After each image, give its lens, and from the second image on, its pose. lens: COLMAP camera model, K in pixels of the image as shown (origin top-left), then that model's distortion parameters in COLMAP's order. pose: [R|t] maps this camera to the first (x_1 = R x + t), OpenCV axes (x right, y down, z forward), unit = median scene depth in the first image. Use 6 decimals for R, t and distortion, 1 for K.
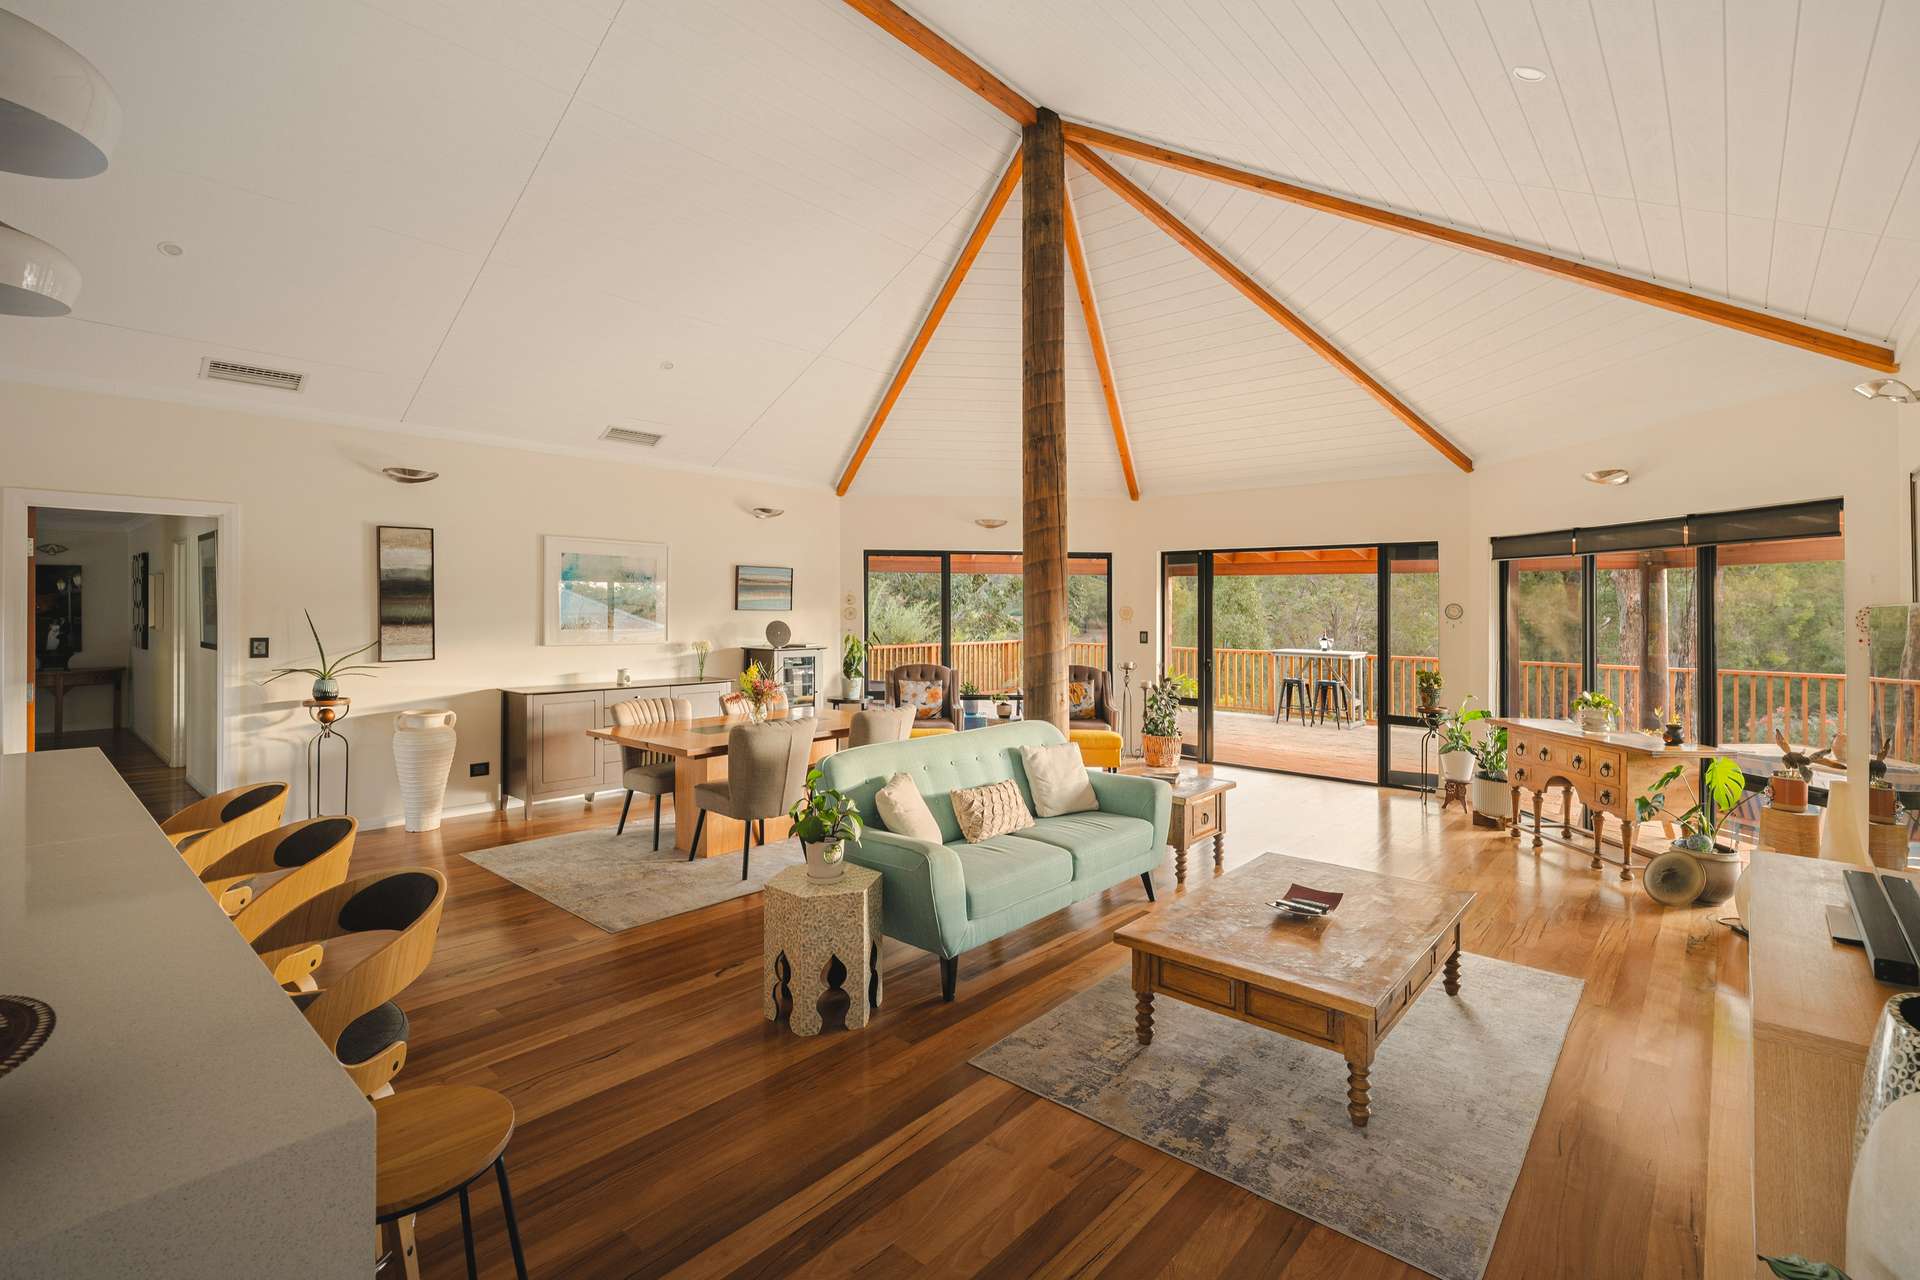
lens RADIAL K [[893.1, 0, 957.1], [0, 893.1, 593.1], [0, 0, 1]] dist [-0.000122, 0.000002]
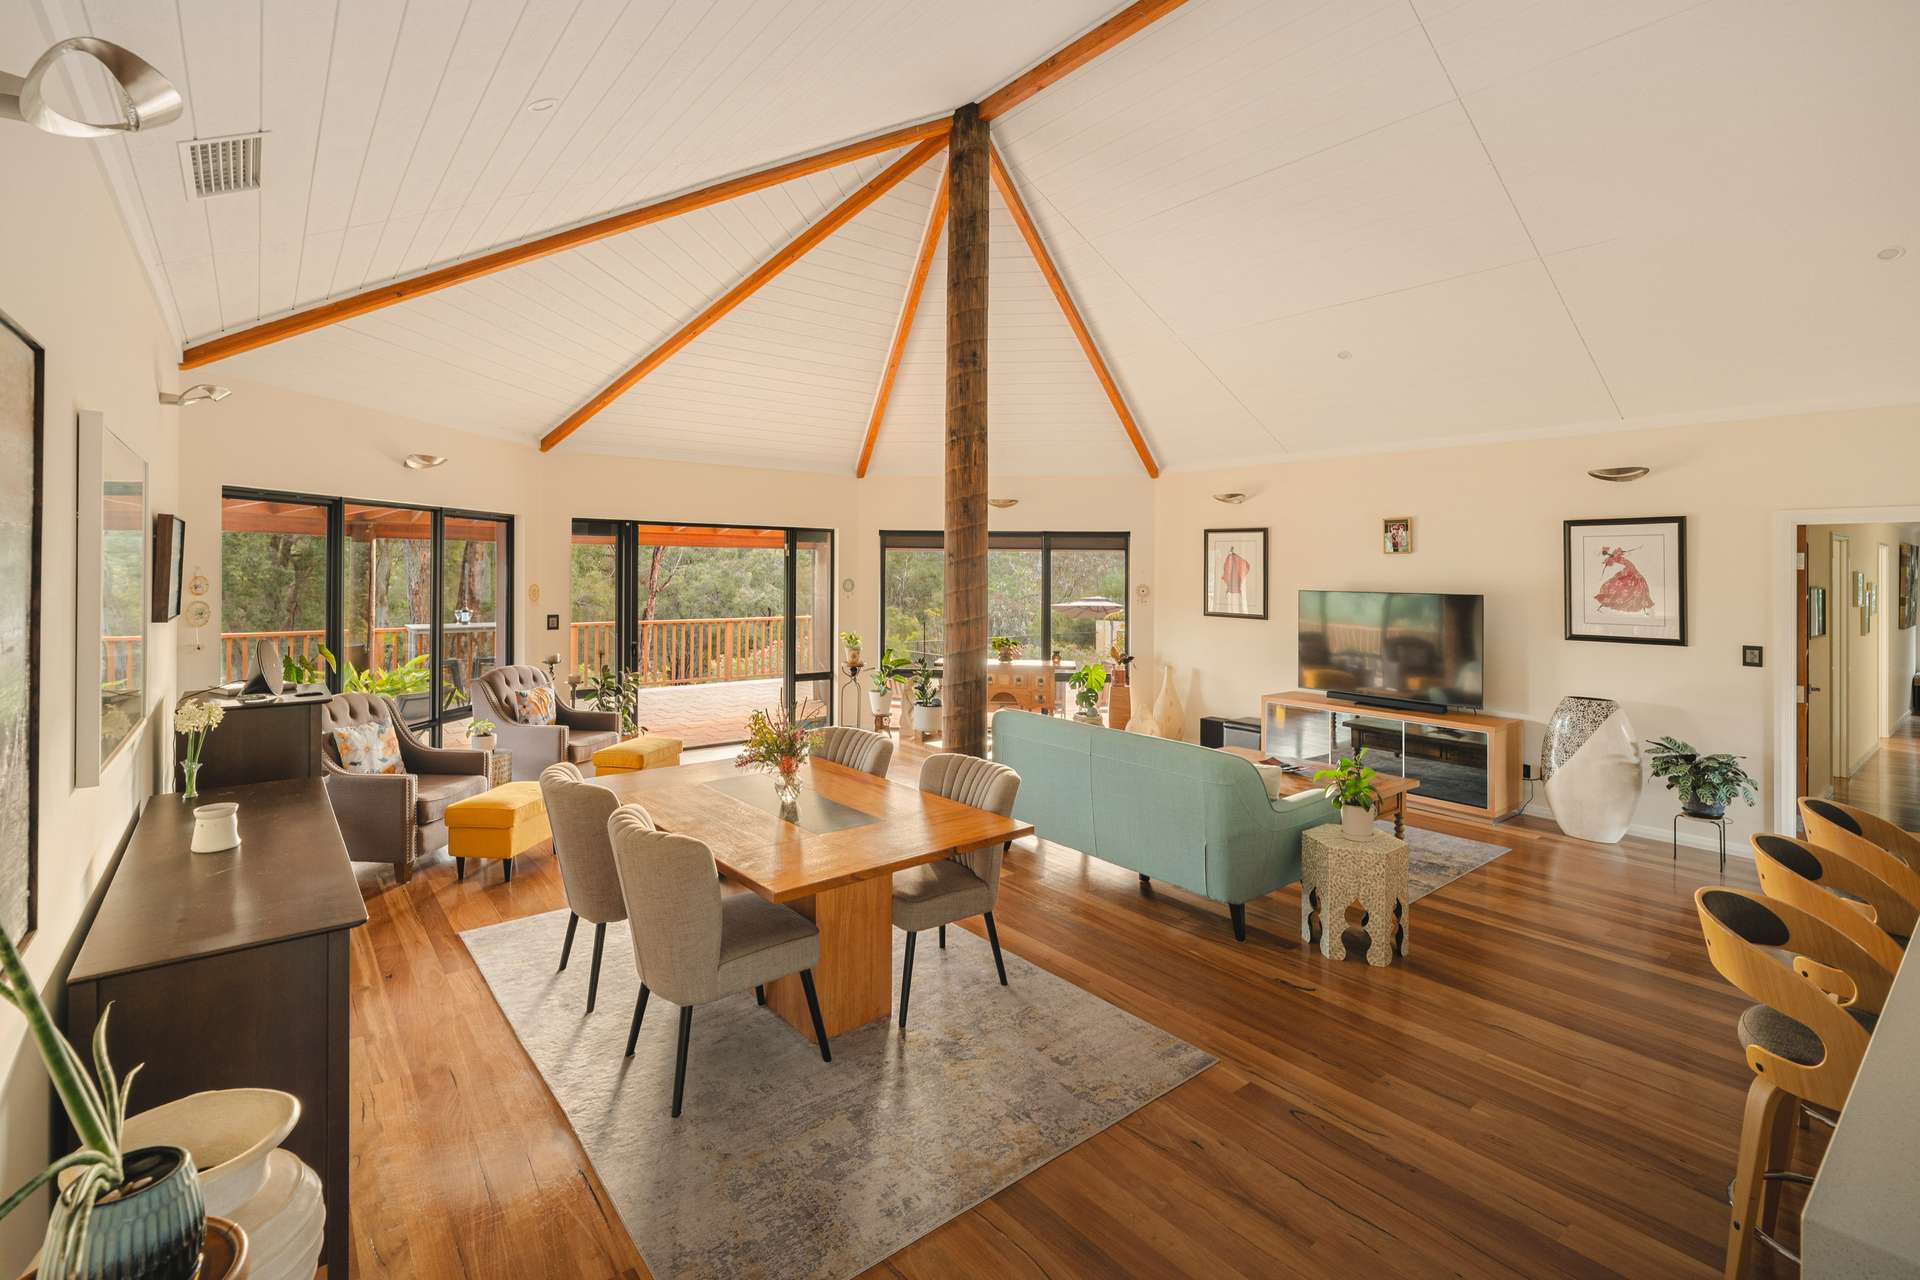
lens RADIAL K [[874.8, 0, 957.0], [0, 874.8, 561.0], [0, 0, 1]] dist [0.000312, 0.000037]
pose [[0.178524, 0.005003, 0.983923, -0.605797], [-0.004970, 0.999979, -0.004183, -0.006039], [-0.983923, -0.004144, 0.178545, 0.592415]]
